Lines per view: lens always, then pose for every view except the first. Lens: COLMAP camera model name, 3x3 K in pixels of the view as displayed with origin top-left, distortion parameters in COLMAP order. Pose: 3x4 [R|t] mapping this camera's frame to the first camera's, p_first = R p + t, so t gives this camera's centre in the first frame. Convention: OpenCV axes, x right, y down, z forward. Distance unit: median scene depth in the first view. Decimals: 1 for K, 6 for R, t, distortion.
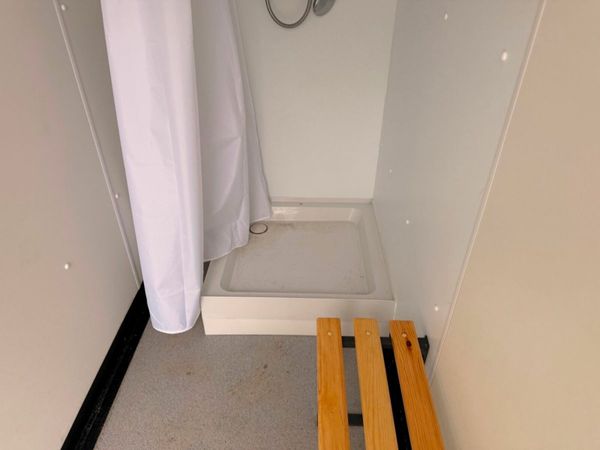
lens RADIAL K [[420.0, 0, 299.4], [0, 420.0, 225.5], [0, 0, 1]] dist [0.035414, -0.045519]
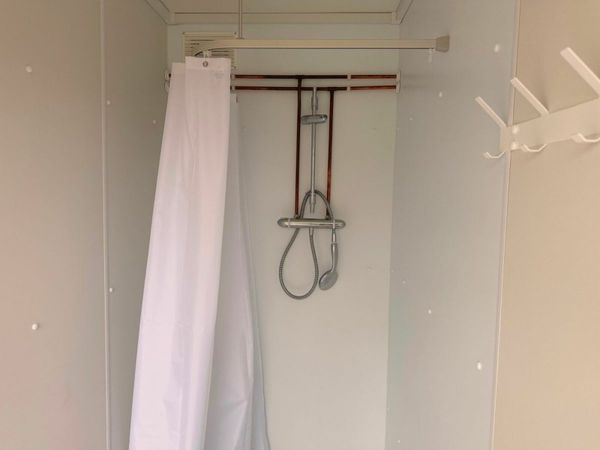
lens RADIAL K [[420.0, 0, 301.4], [0, 420.0, 224.9], [0, 0, 1]] dist [0.035414, -0.045519]
pose [[0.999626, 0.021302, -0.017121, 0.000264], [-0.027090, 0.855103, -0.517750, -0.048092], [0.003611, 0.518020, 0.855361, -0.092376]]
